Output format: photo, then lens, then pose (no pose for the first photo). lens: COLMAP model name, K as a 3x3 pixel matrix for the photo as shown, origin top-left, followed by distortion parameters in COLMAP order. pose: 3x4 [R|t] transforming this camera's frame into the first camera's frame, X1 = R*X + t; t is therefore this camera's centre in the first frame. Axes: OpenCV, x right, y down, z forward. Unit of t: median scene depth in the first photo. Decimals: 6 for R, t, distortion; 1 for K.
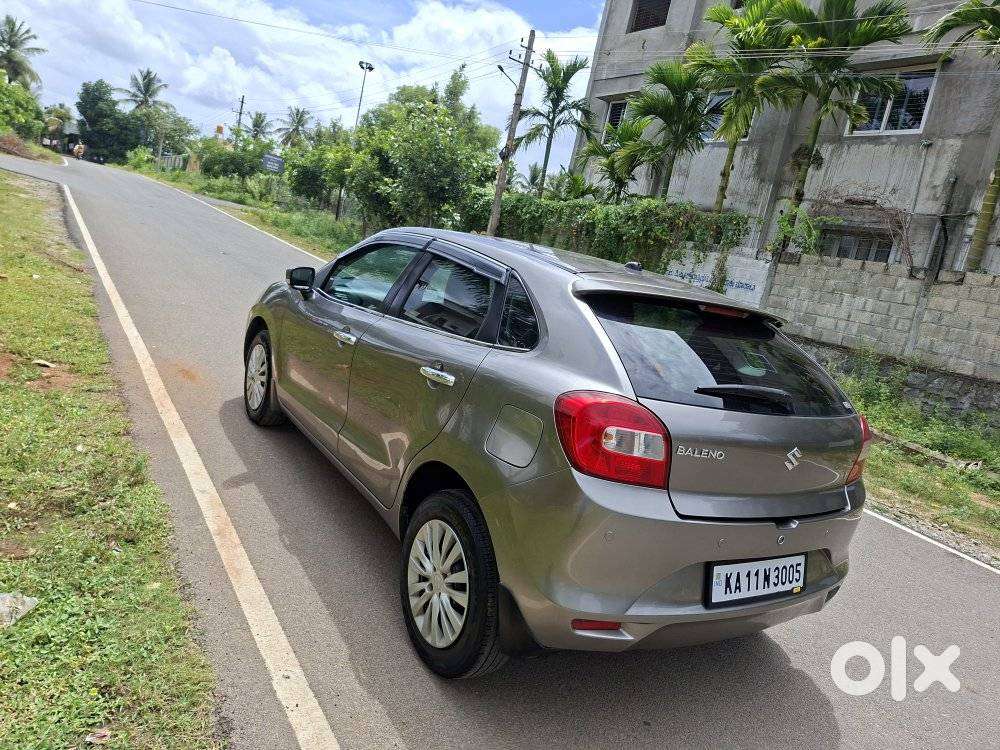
lens RADIAL K [[672.3, 0, 496.9], [0, 672.3, 398.4], [0, 0, 1]] dist [0.005816, -0.019527]
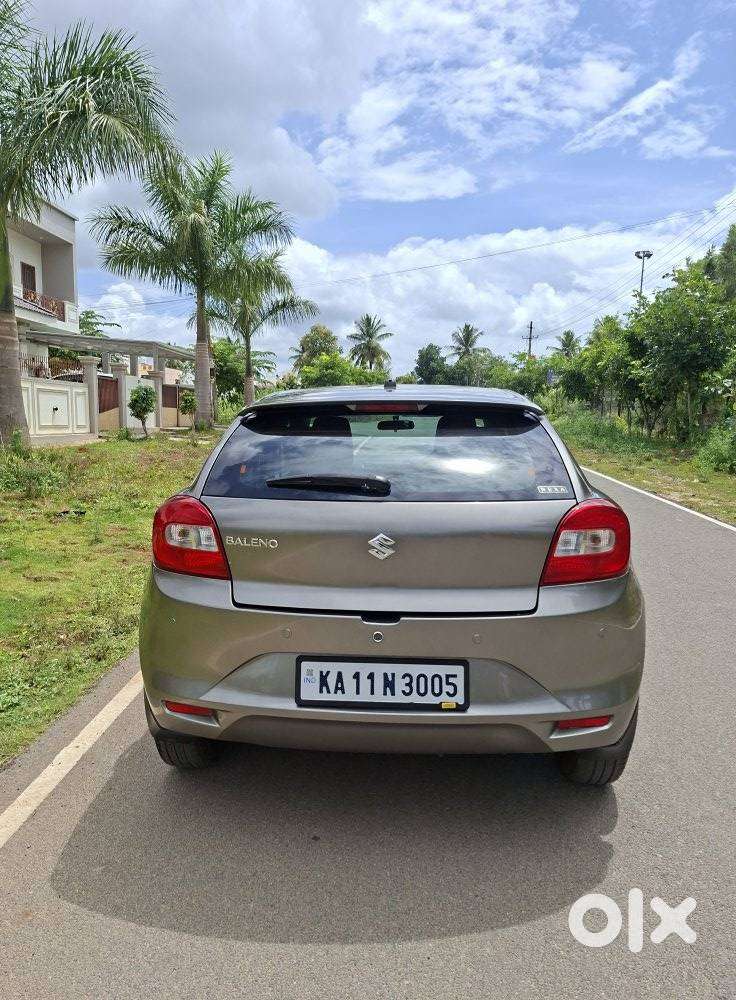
lens RADIAL K [[699.7, 0, 363.5], [0, 699.7, 497.7], [0, 0, 1]] dist [0.096688, -0.159143]
pose [[0.782444, -0.139005, -0.607008, 0.442589], [0.036139, 0.983261, -0.178584, 0.084451], [0.621671, 0.117795, 0.774370, 0.094954]]
